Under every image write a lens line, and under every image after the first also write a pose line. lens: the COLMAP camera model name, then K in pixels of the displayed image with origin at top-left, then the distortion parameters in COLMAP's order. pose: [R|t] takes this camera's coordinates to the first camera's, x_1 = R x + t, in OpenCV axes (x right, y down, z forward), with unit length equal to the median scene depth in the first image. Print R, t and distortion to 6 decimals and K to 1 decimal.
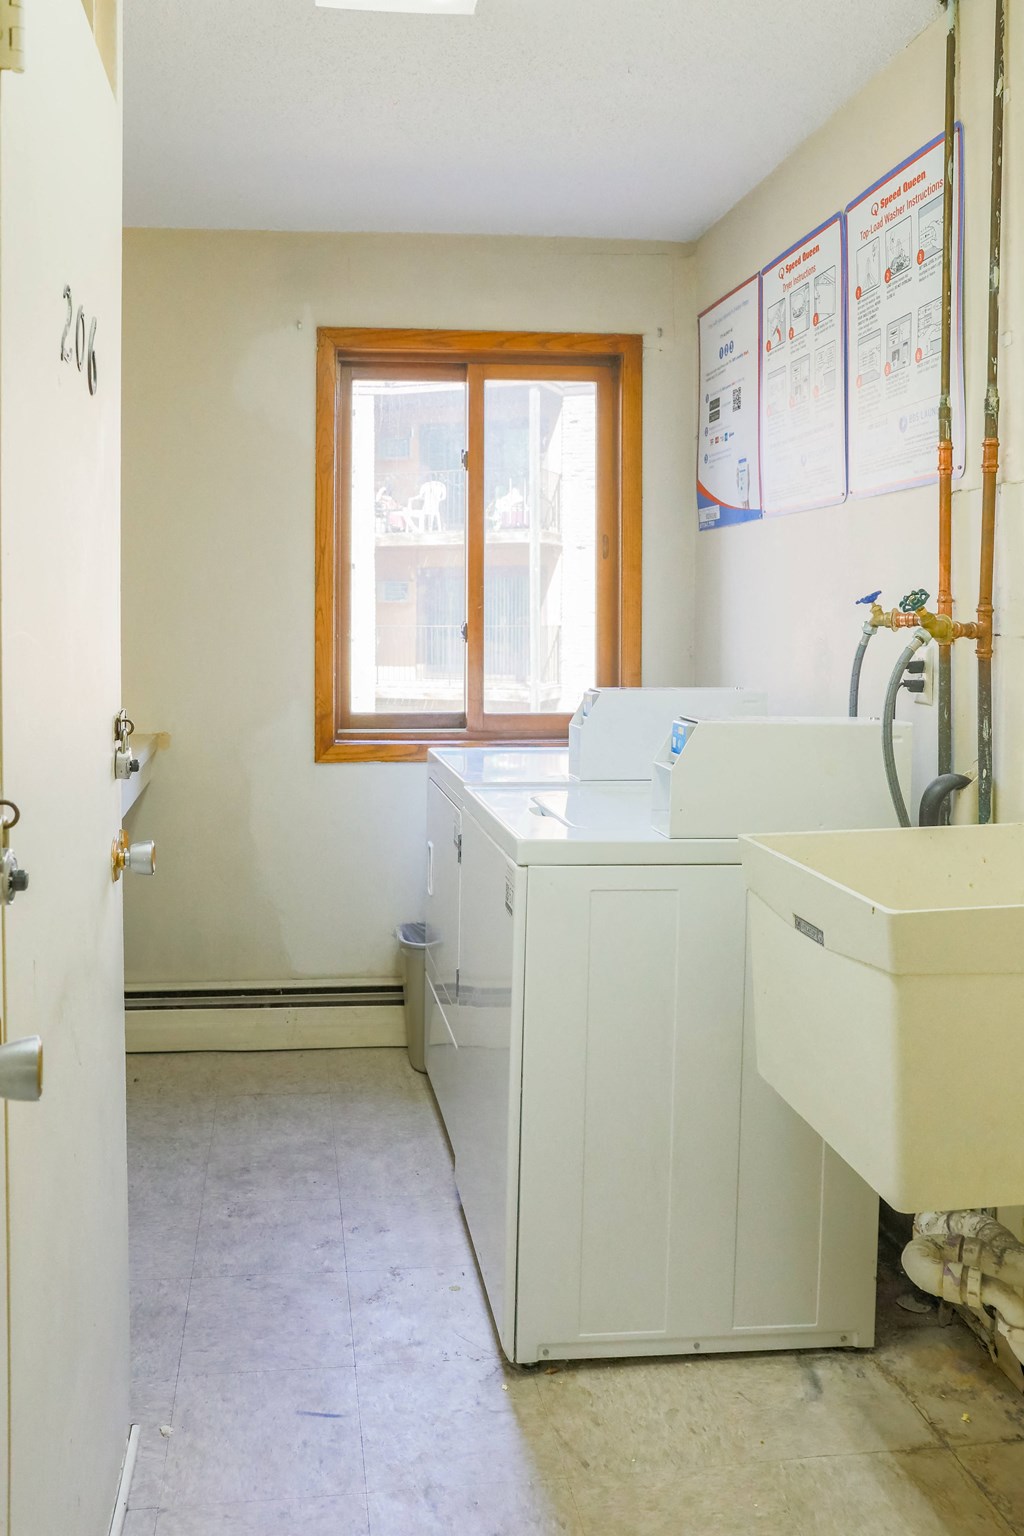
lens RADIAL K [[1729.4, 0, 514.7], [0, 1729.4, 770.1], [0, 0, 1]] dist [-0.172062, 0.000000]
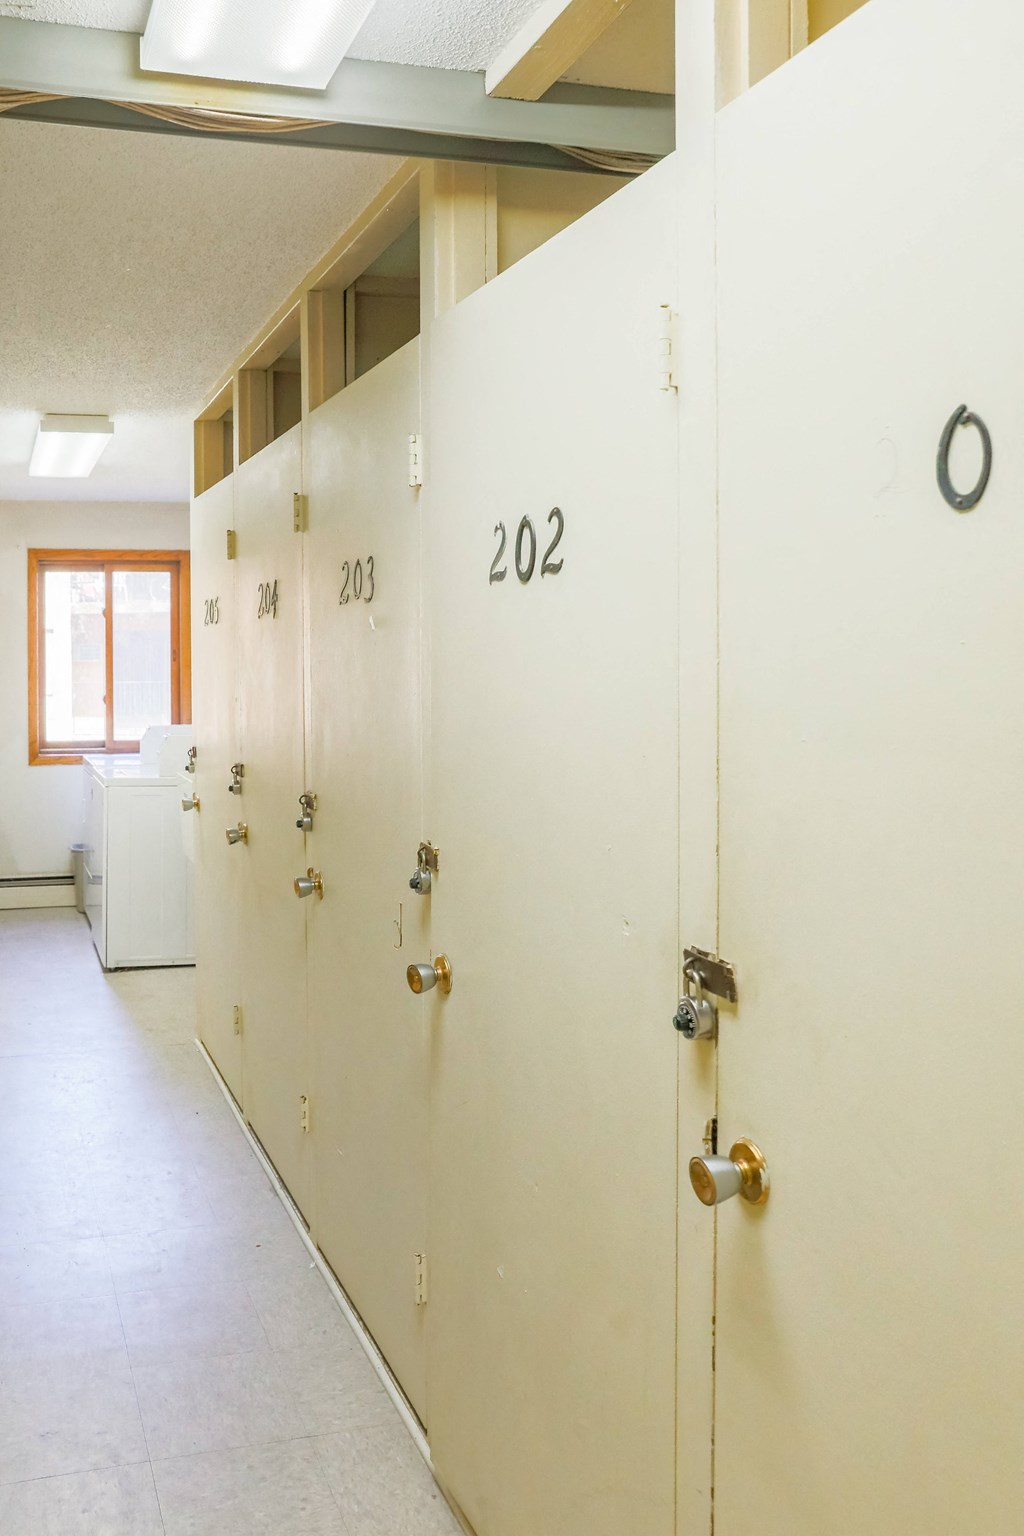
lens RADIAL K [[1729.4, 0, 510.9], [0, 1729.4, 765.3], [0, 0, 1]] dist [-0.172062, 0.000000]
pose [[0.985945, -0.013539, 0.166518, 0.106879], [0.018518, 0.999425, -0.028387, 0.062144], [-0.166038, 0.031072, 0.985630, -1.046895]]
